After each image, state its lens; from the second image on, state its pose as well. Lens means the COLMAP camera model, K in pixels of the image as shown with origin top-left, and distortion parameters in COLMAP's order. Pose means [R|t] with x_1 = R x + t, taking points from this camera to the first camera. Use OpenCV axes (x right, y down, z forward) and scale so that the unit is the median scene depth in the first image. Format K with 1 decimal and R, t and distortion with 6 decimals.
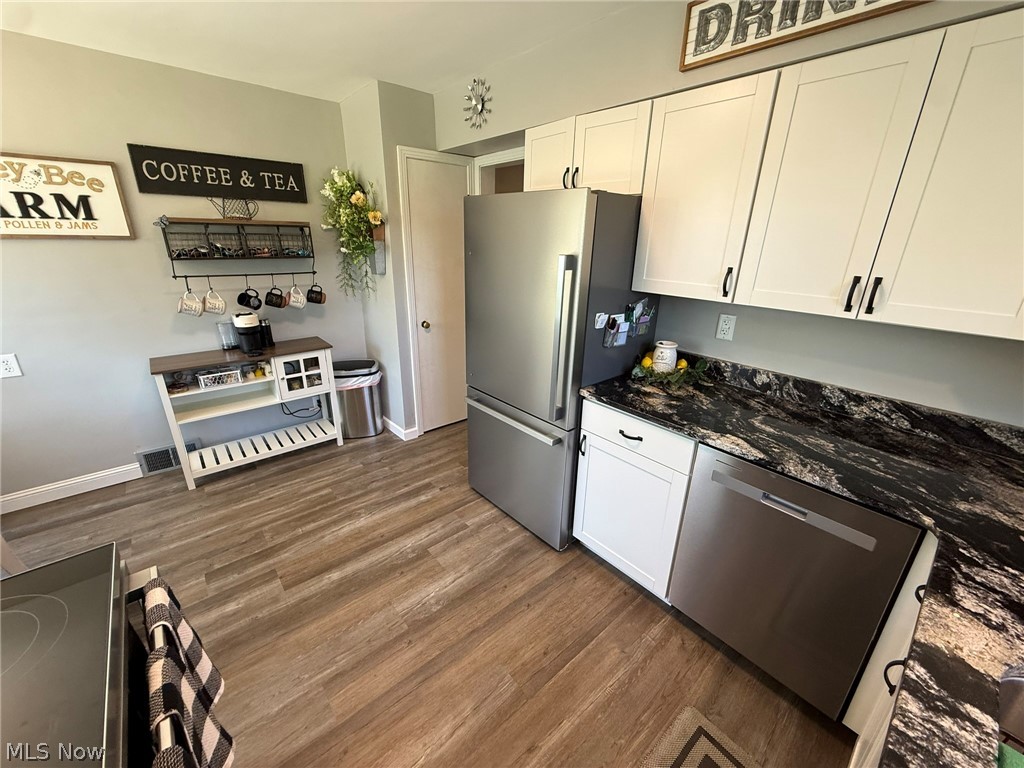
lens RADIAL K [[407.8, 0, 512.0], [0, 407.8, 384.0], [0, 0, 1]] dist [-0.001021, -0.000164]
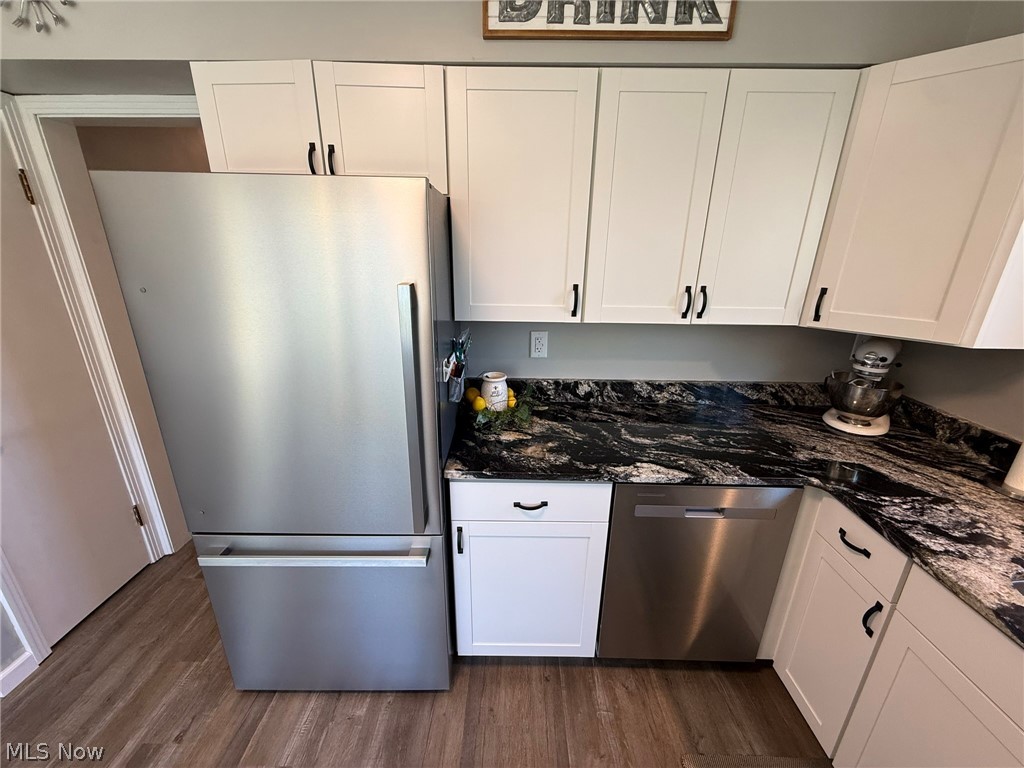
lens RADIAL K [[407.8, 0, 512.0], [0, 407.8, 384.0], [0, 0, 1]] dist [-0.001021, -0.000164]
pose [[0.660978, -0.251273, 0.707086, -0.230964], [0.258429, 0.960853, 0.099876, -0.185588], [-0.704502, 0.116716, 0.700039, 0.456822]]
